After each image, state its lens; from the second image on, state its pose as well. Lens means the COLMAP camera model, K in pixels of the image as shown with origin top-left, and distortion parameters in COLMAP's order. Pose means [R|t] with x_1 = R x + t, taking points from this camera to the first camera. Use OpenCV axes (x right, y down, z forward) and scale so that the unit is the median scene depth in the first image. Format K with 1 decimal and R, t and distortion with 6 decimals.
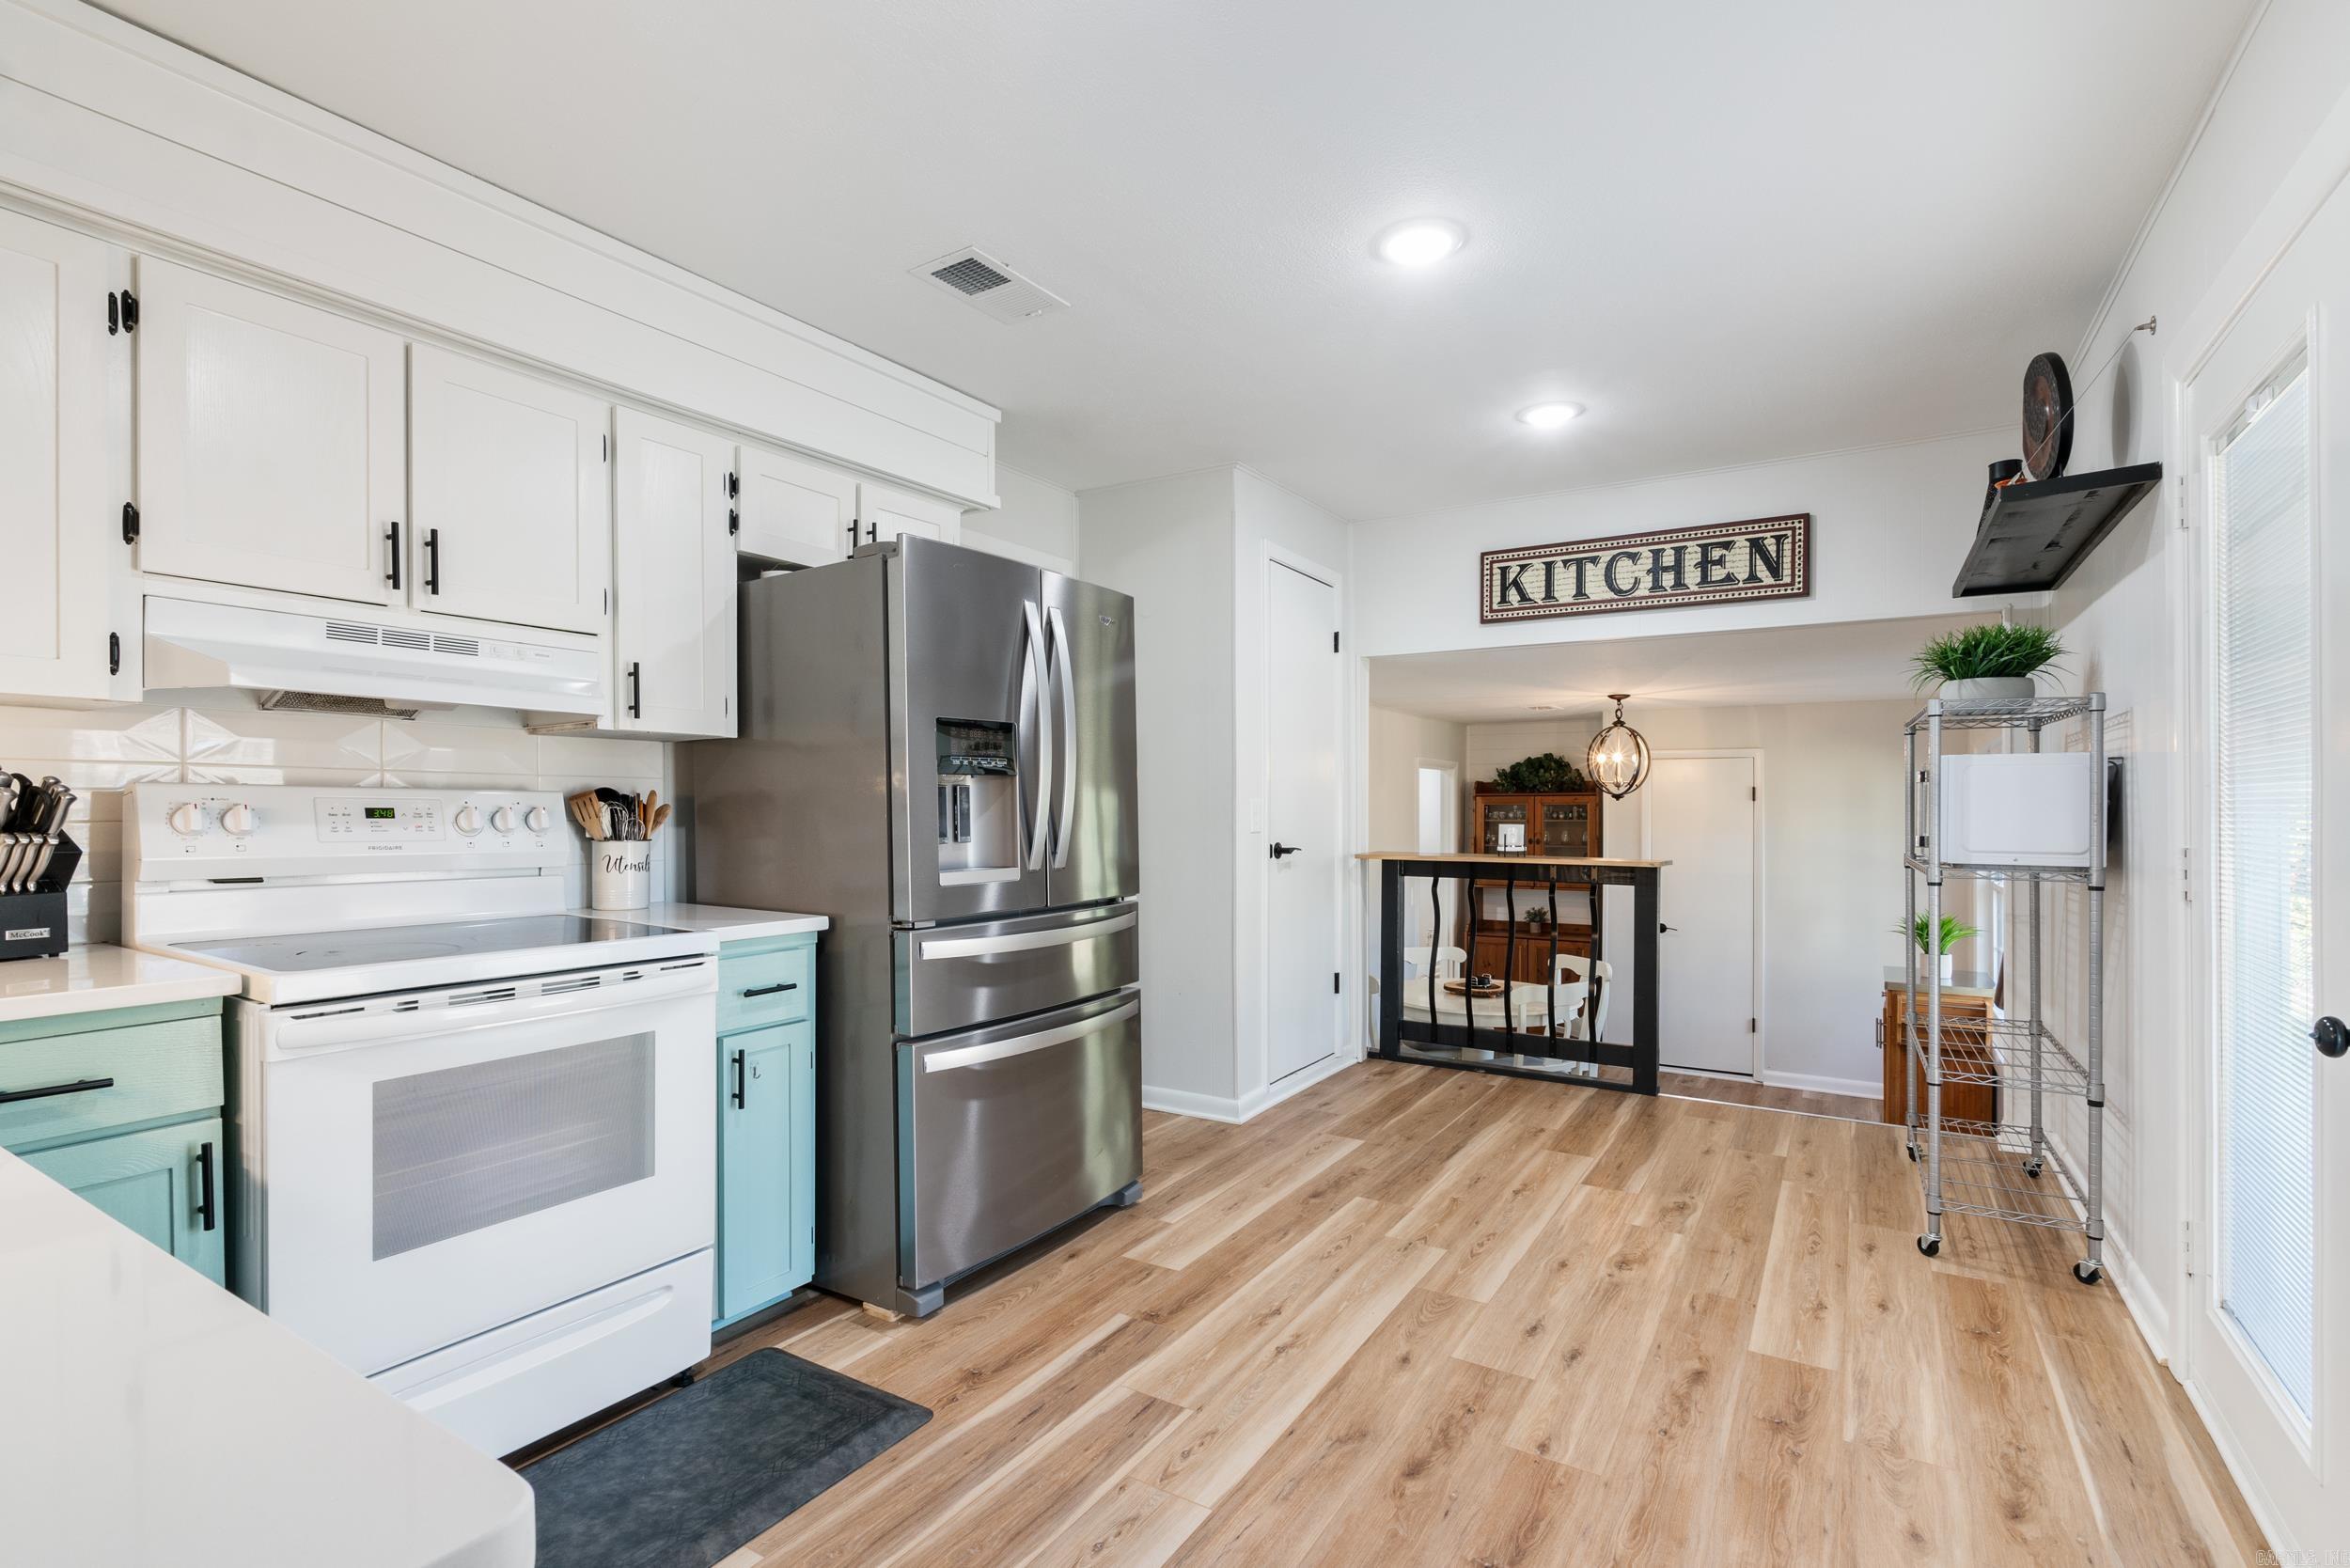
lens RADIAL K [[1103.2, 0, 1194.5], [0, 1103.2, 813.2], [0, 0, 1]] dist [-0.009605, 0.001352]
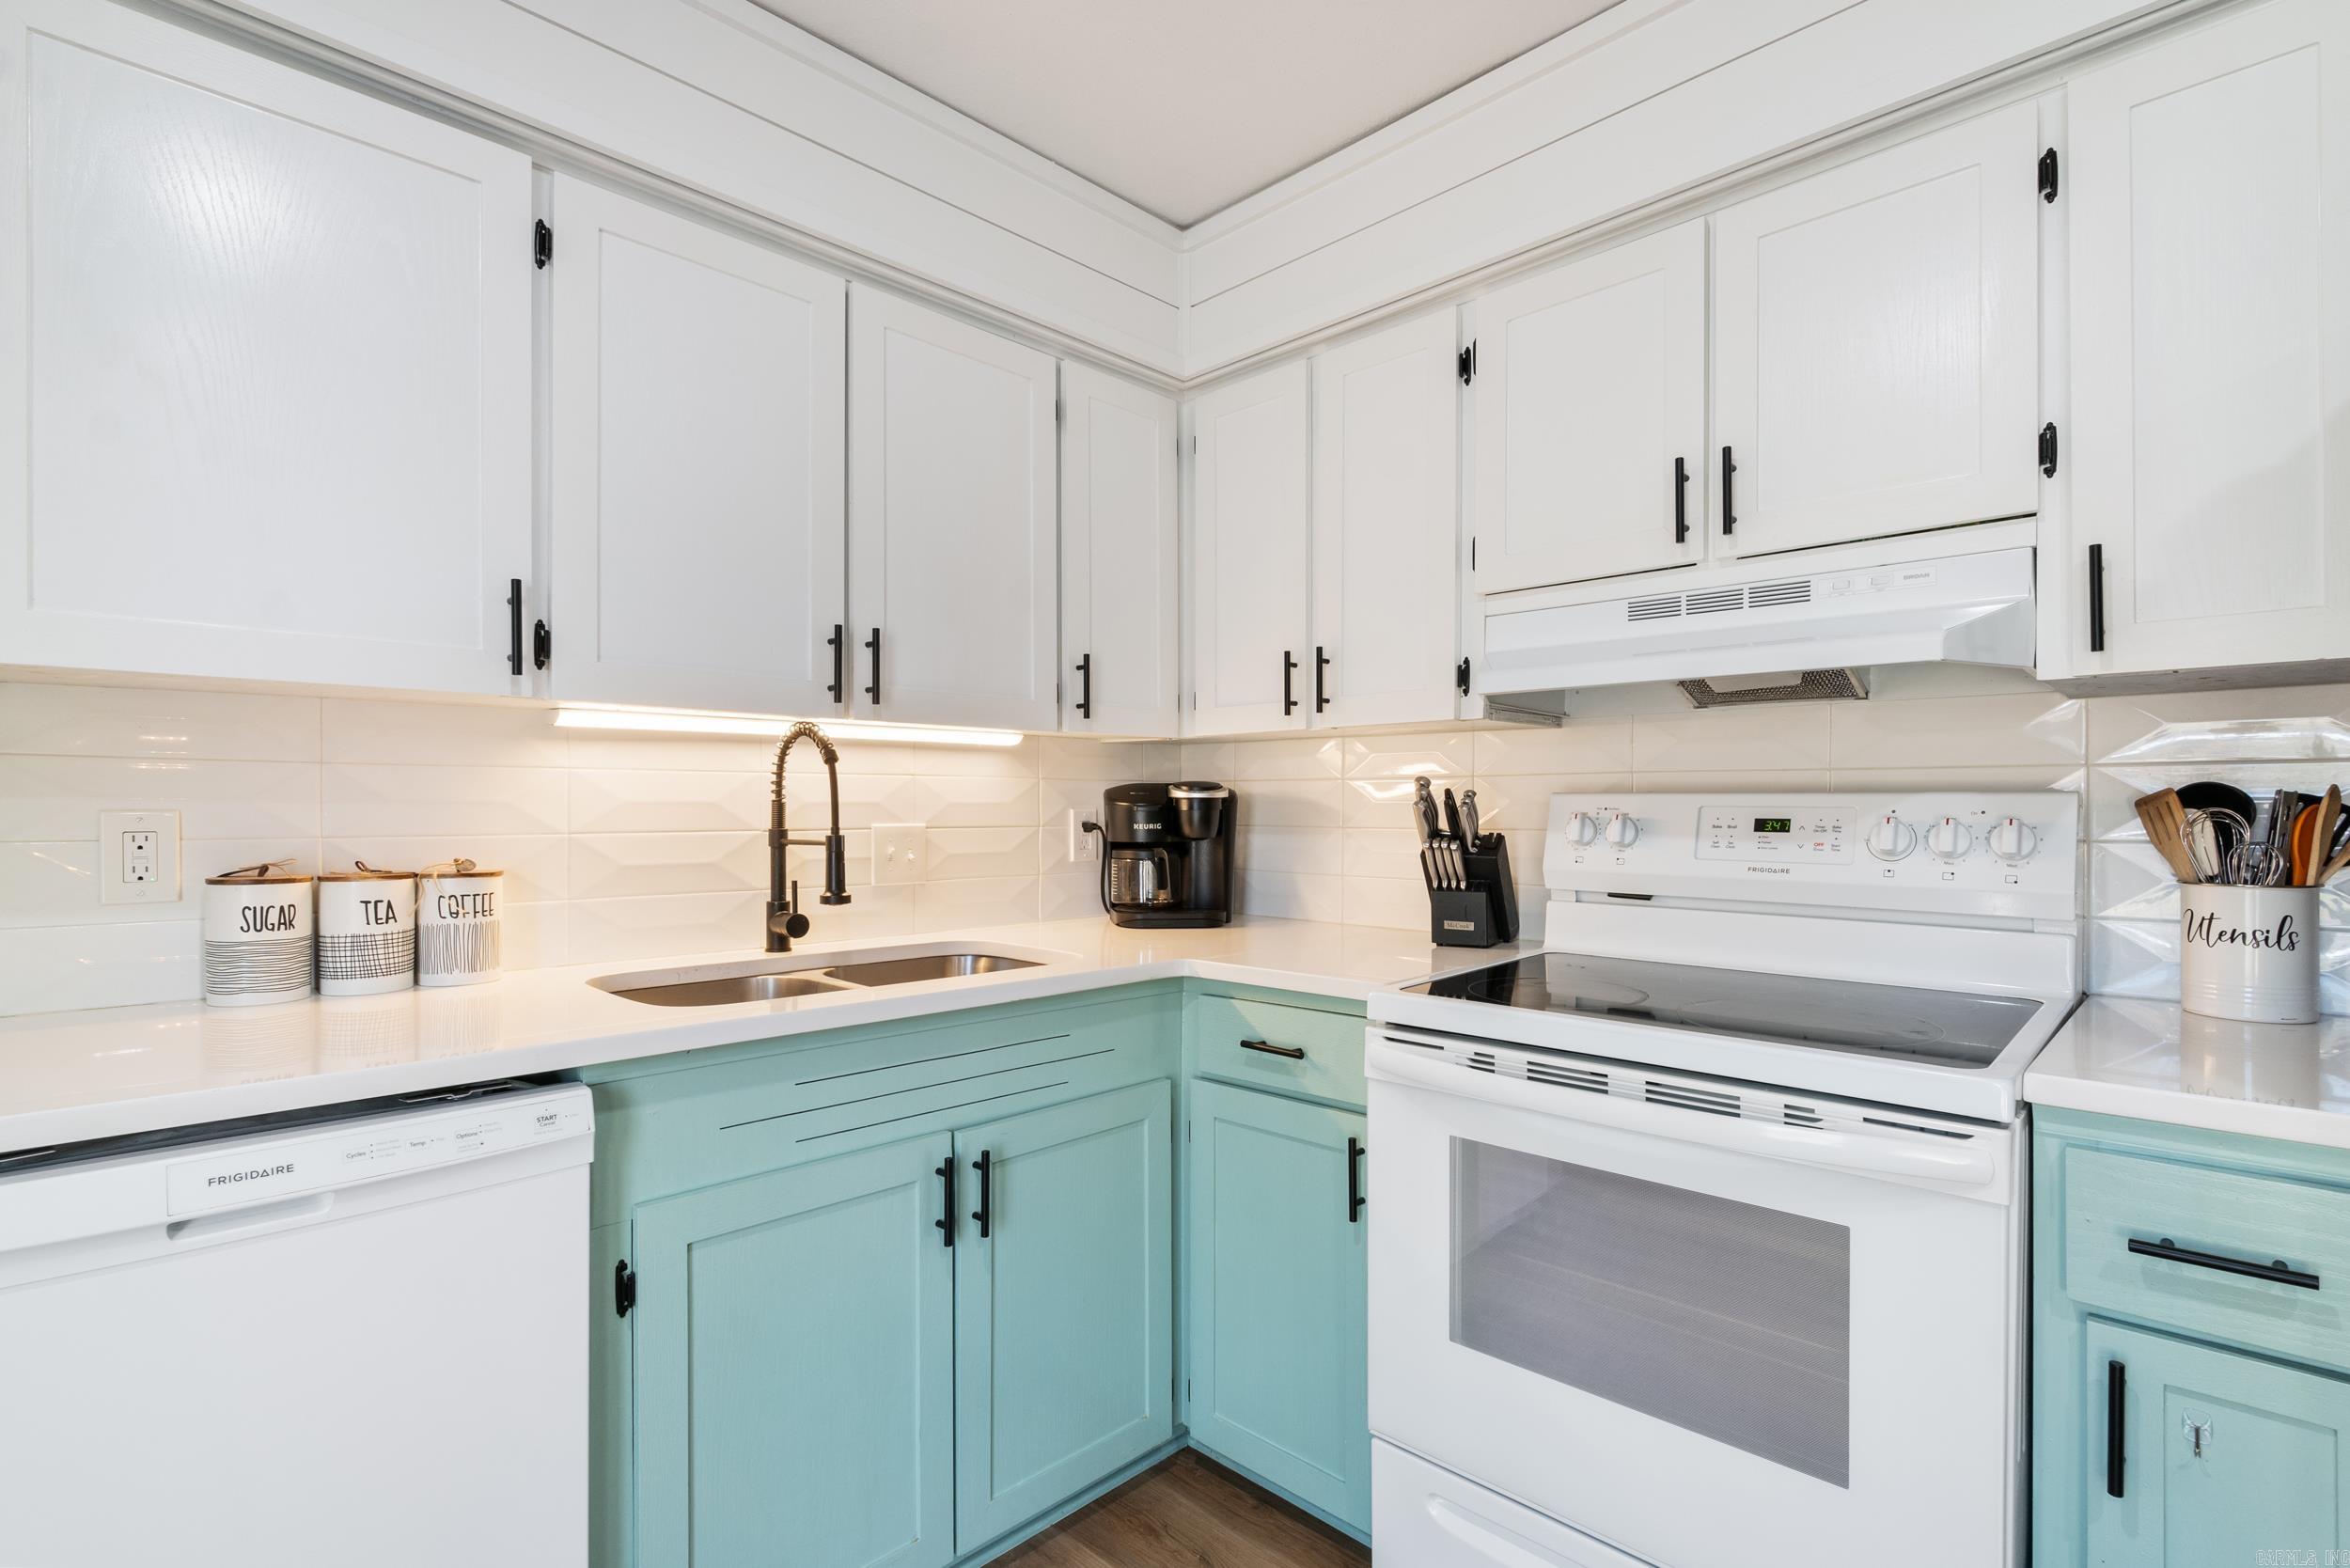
lens RADIAL K [[1103.2, 0, 1194.5], [0, 1103.2, 813.2], [0, 0, 1]] dist [-0.009605, 0.001352]
pose [[-0.223782, 0.001546, -0.974638, 0.110149], [-0.005273, 0.999982, 0.002797, -0.008546], [0.974625, 0.005765, -0.223770, 0.749130]]
